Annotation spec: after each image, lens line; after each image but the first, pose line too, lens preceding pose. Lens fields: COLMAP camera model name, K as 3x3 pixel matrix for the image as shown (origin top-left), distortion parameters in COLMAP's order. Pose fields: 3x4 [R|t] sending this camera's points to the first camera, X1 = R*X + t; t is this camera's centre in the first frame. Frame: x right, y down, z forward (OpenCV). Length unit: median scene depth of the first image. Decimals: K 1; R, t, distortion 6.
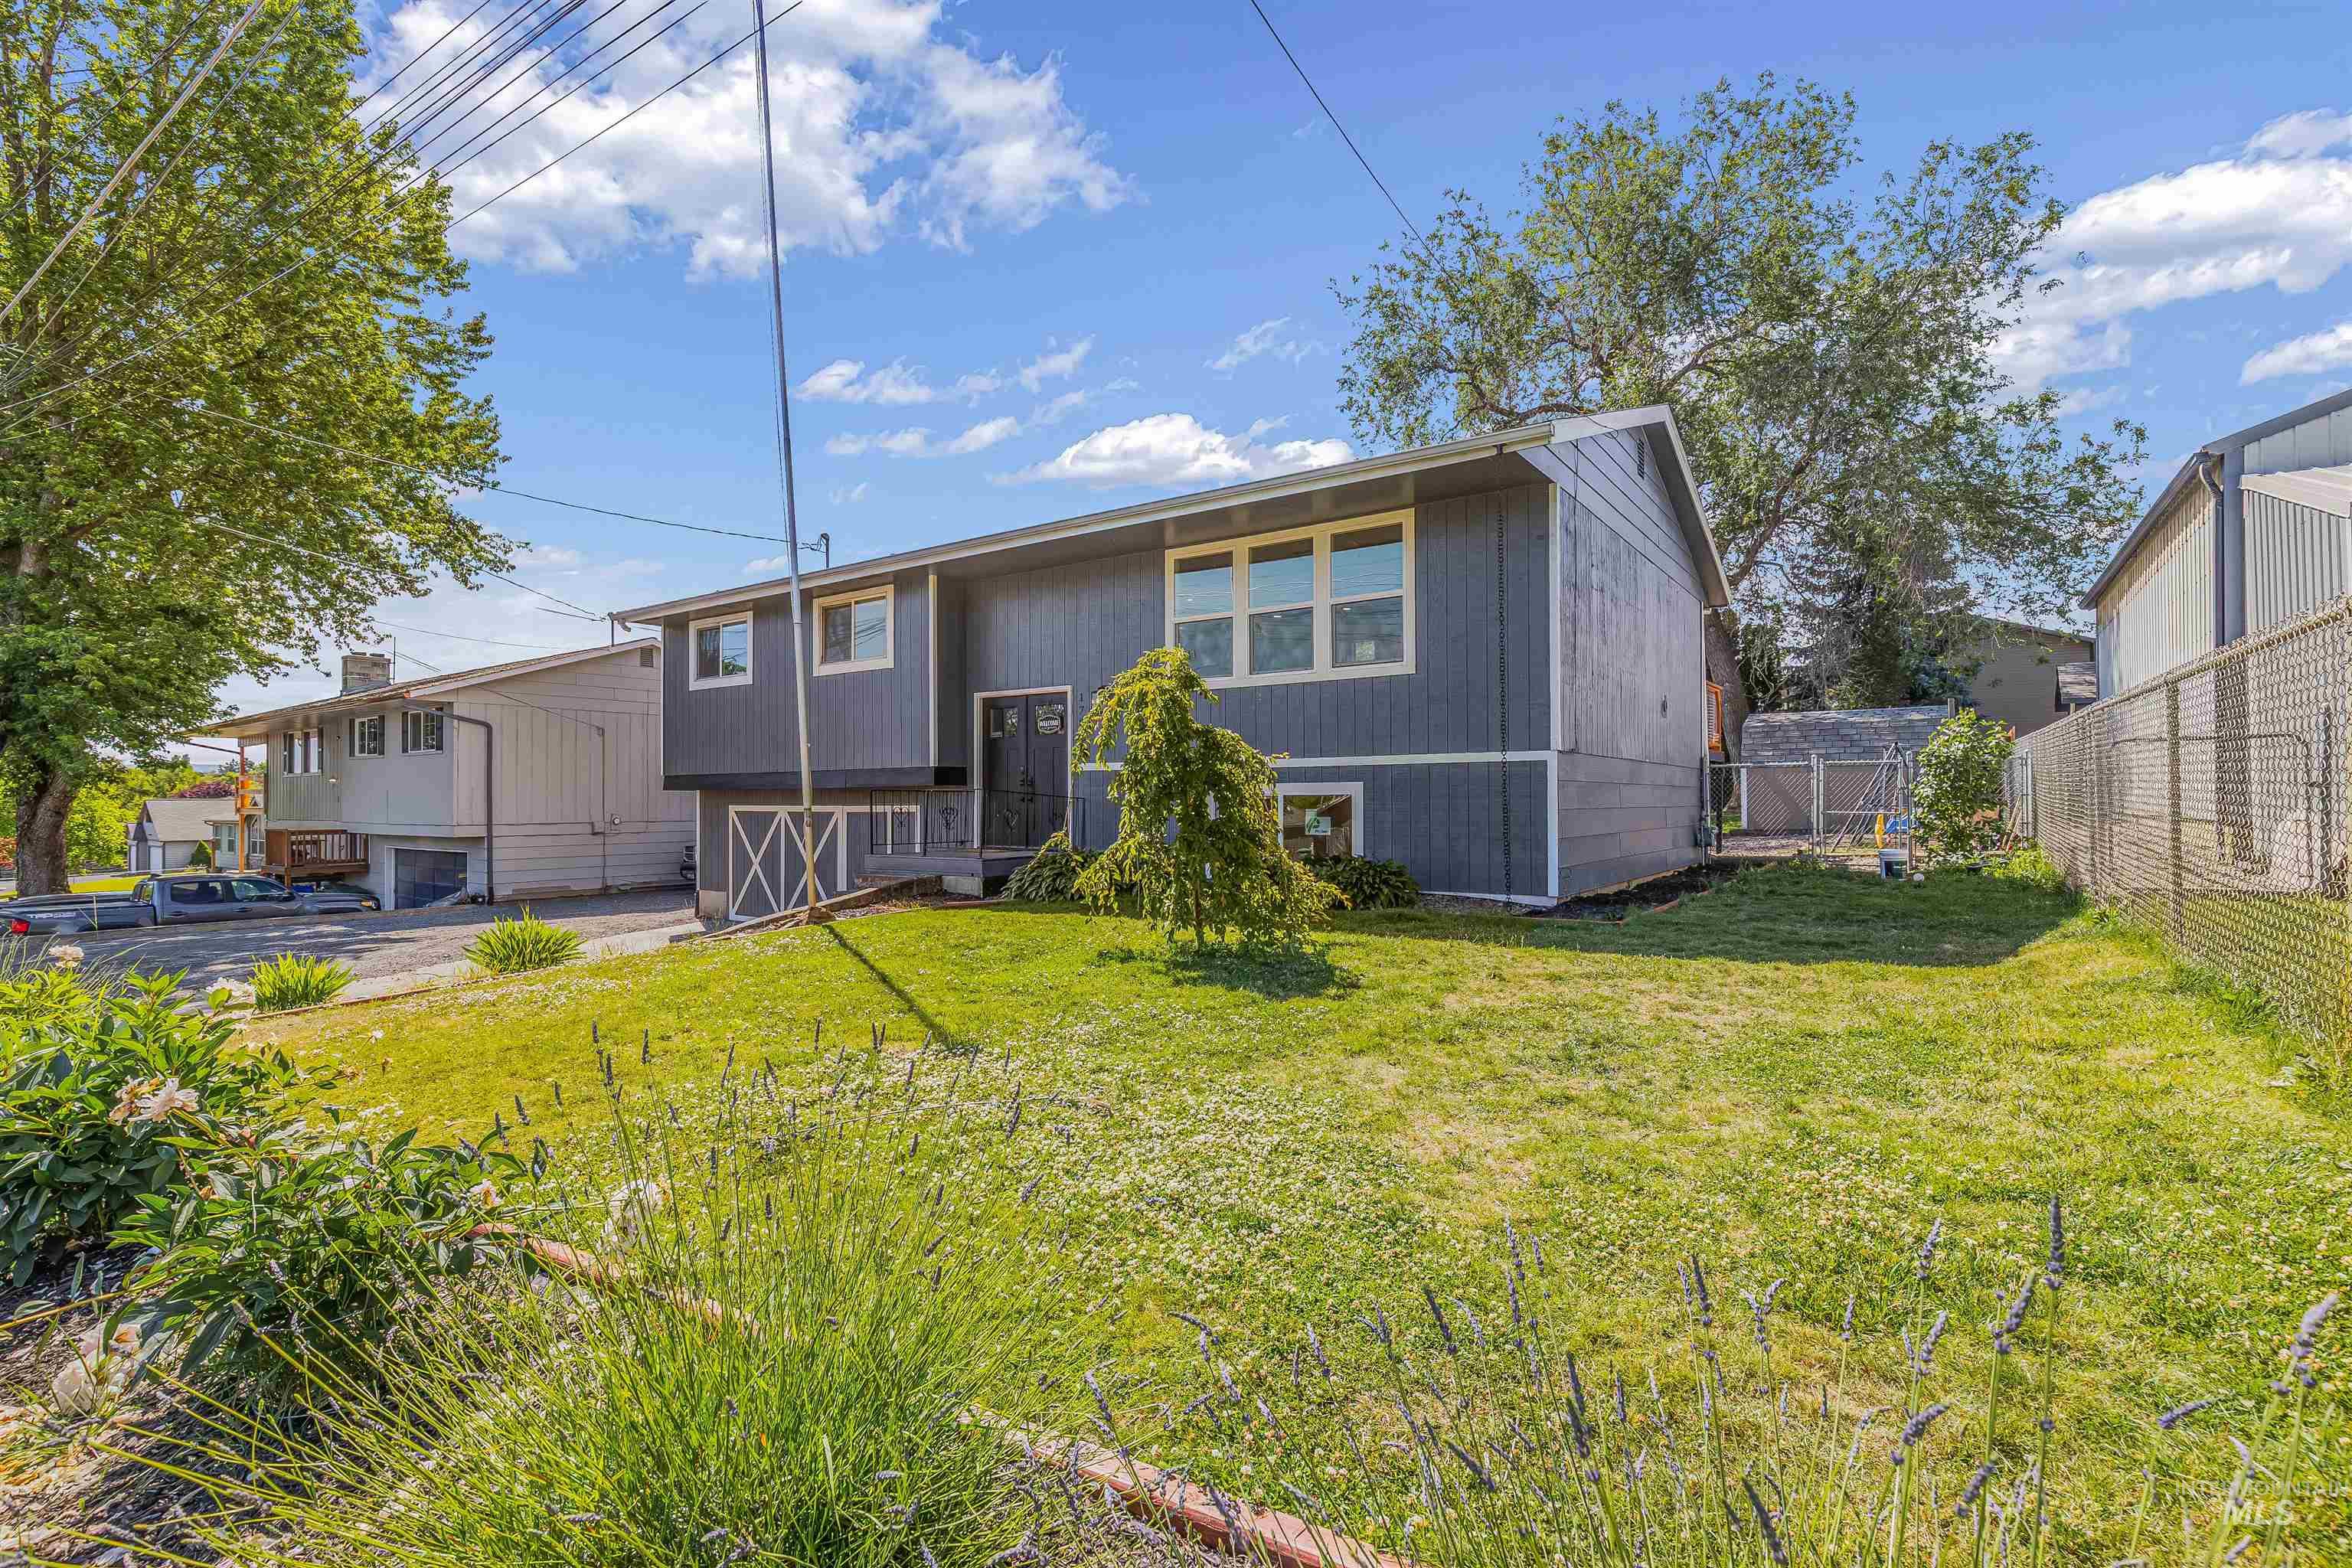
lens RADIAL K [[1076.0, 0, 1180.4], [0, 1076.0, 795.2], [0, 0, 1]] dist [-0.003837, -0.000041]
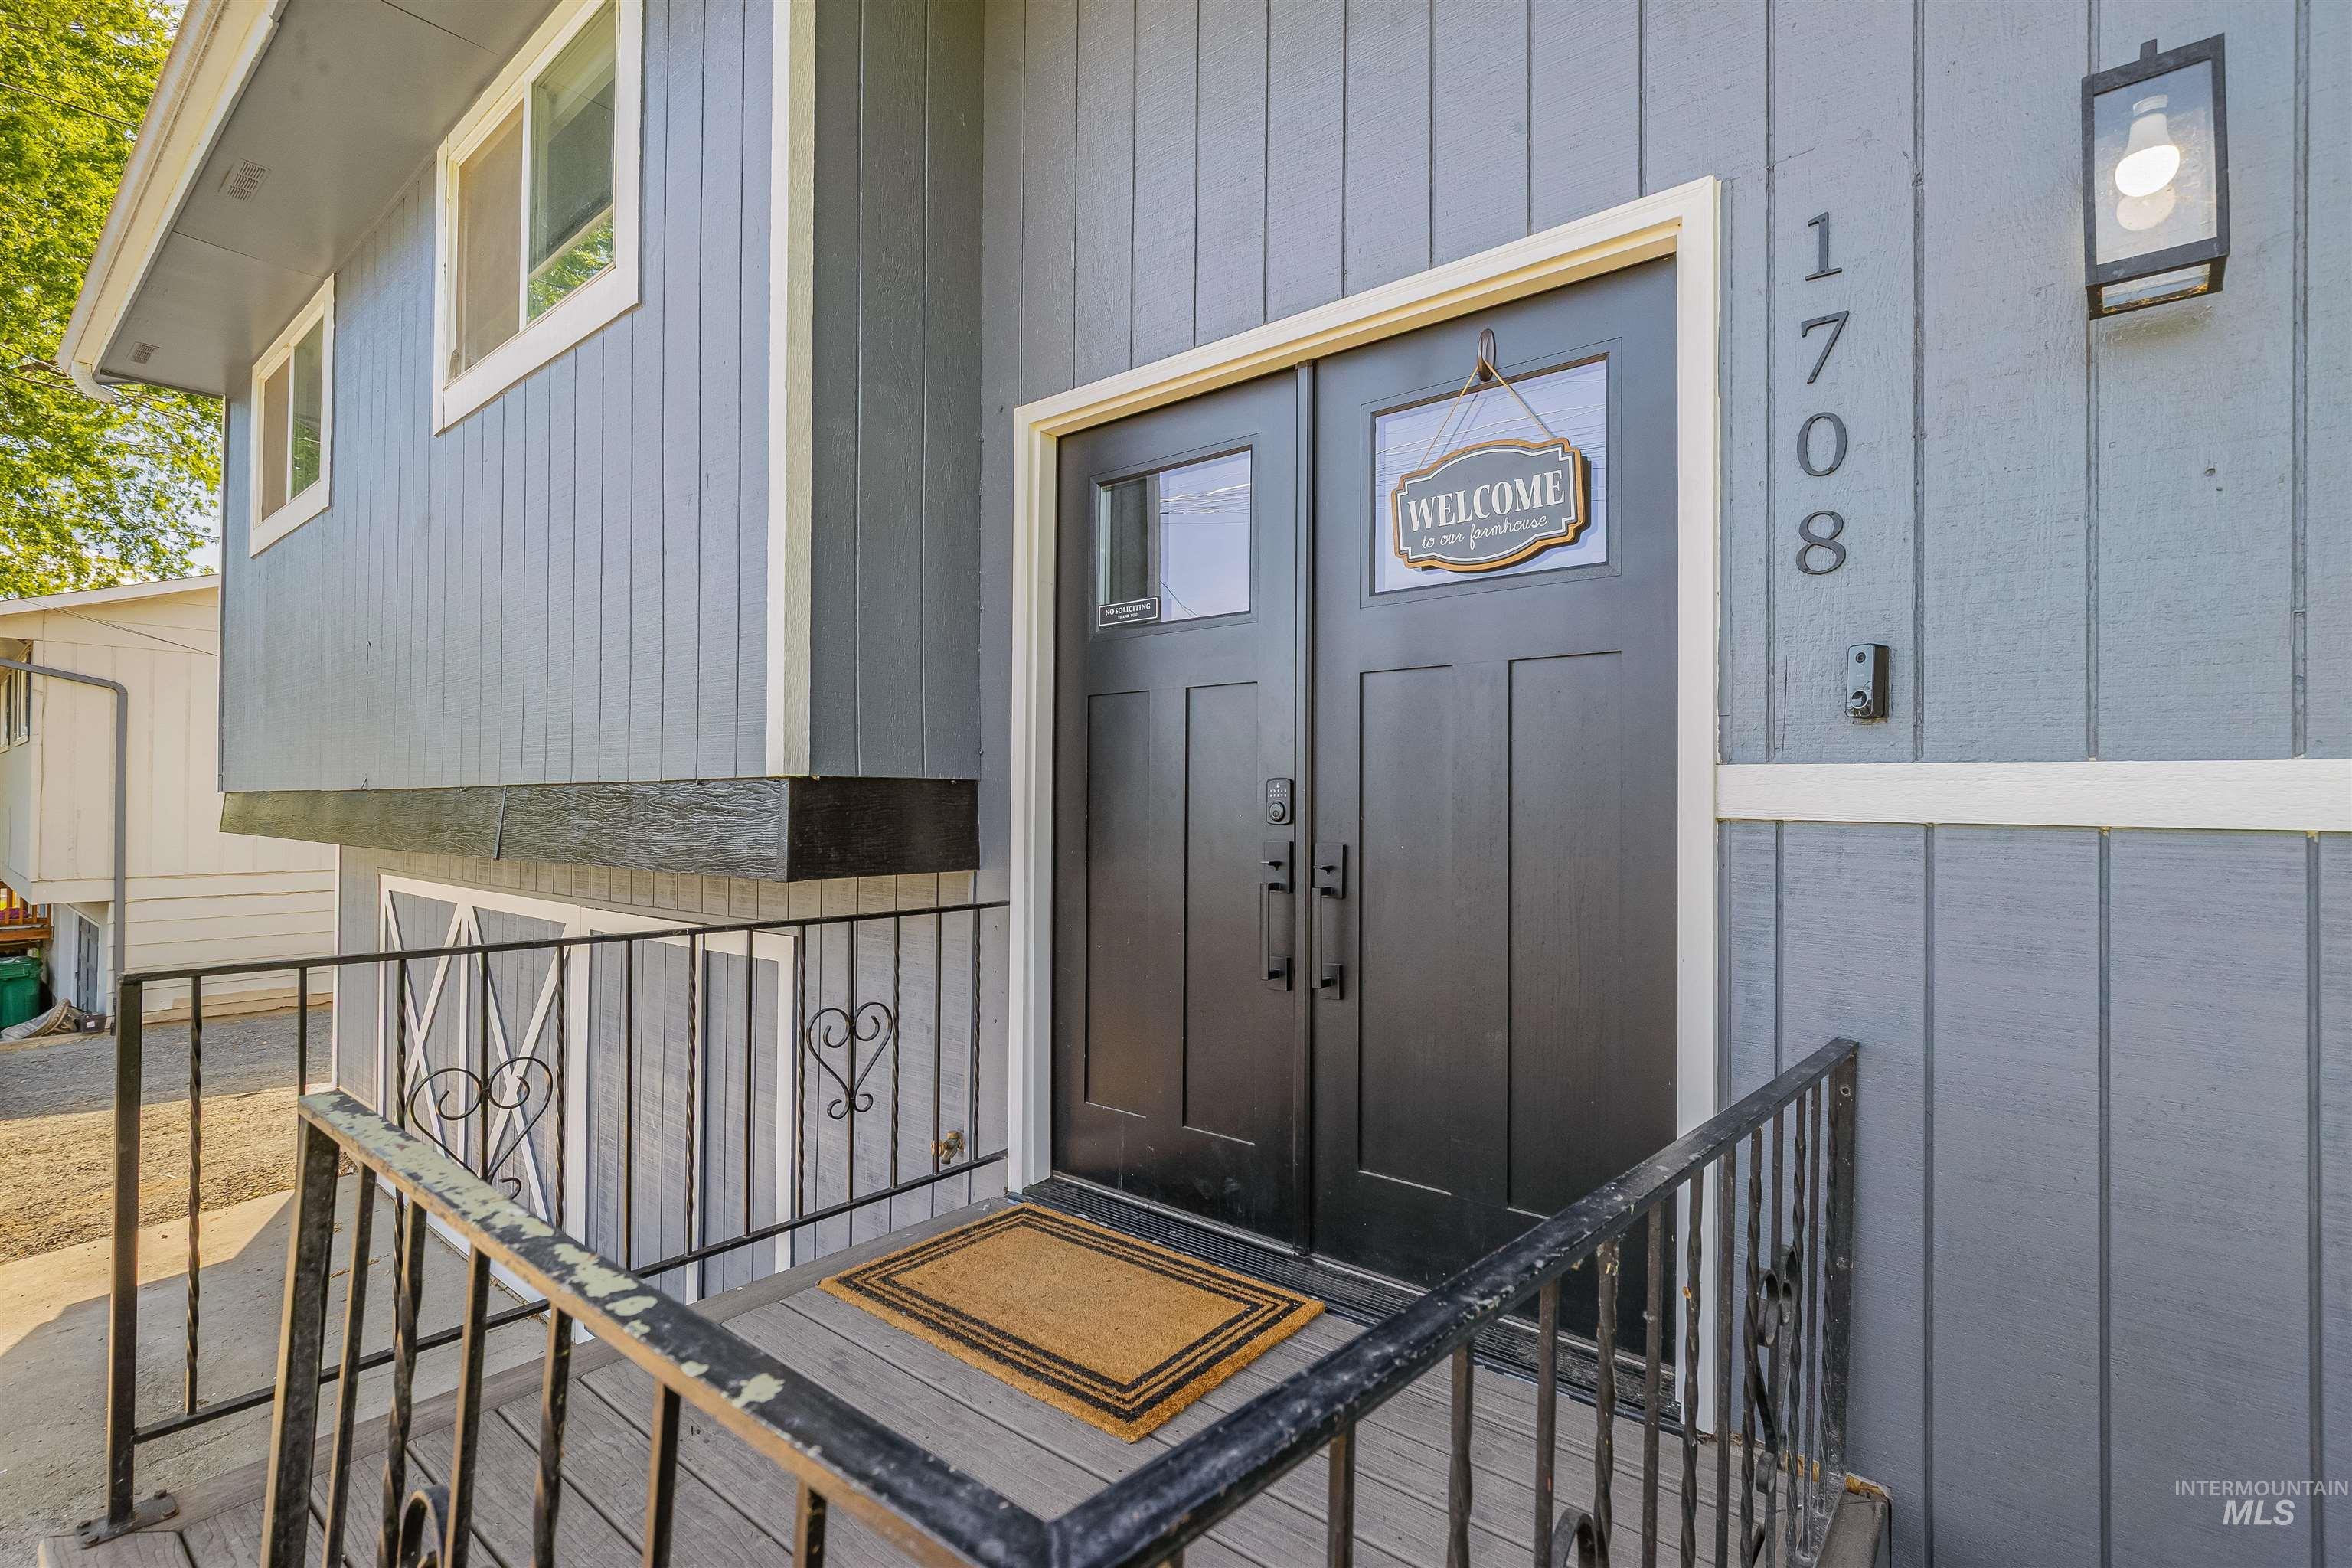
lens RADIAL K [[1076.0, 0, 1180.4], [0, 1076.0, 795.2], [0, 0, 1]] dist [-0.003837, -0.000041]
pose [[0.997796, 0.006769, -0.066008, -0.151341], [-0.007083, 0.999965, -0.004520, -0.023262], [0.065975, 0.004978, 0.997809, 0.835427]]
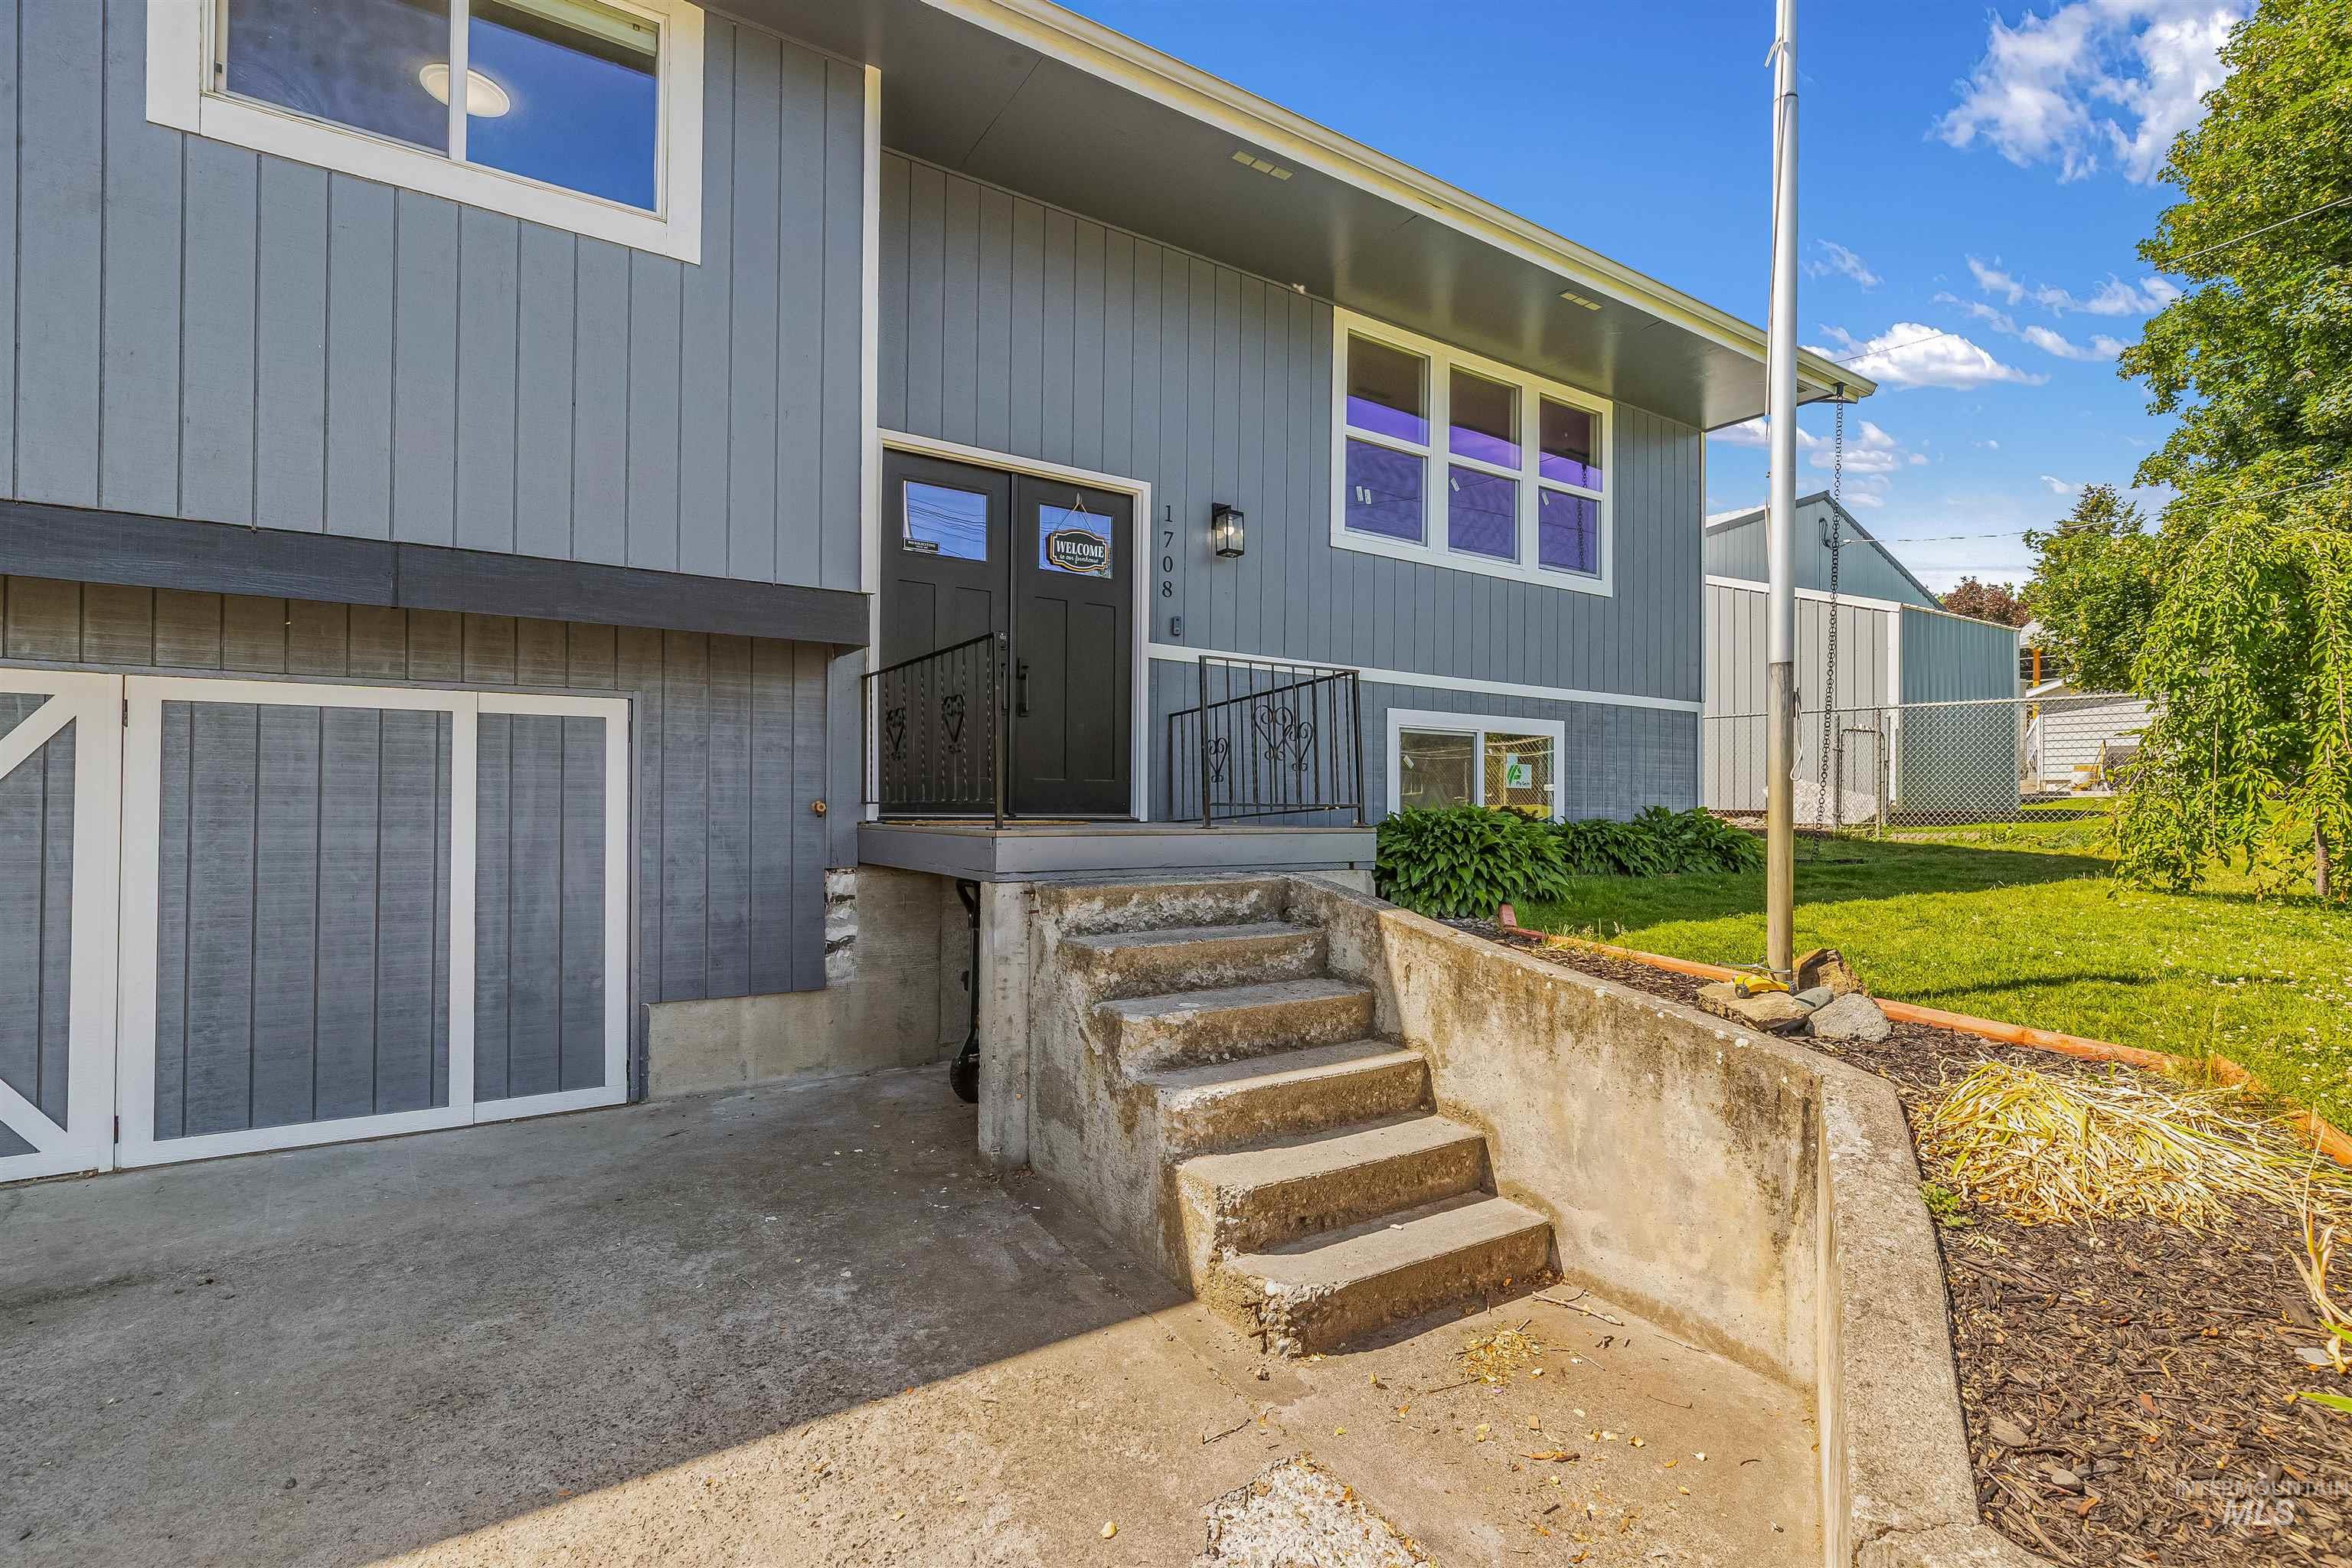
lens RADIAL K [[1076.0, 0, 1180.4], [0, 1076.0, 795.2], [0, 0, 1]] dist [-0.003837, -0.000041]
pose [[0.369437, 0.016293, 0.929113, -0.533564], [-0.016071, 0.999809, -0.011143, 0.044712], [-0.929117, -0.010815, 0.369629, 0.778103]]
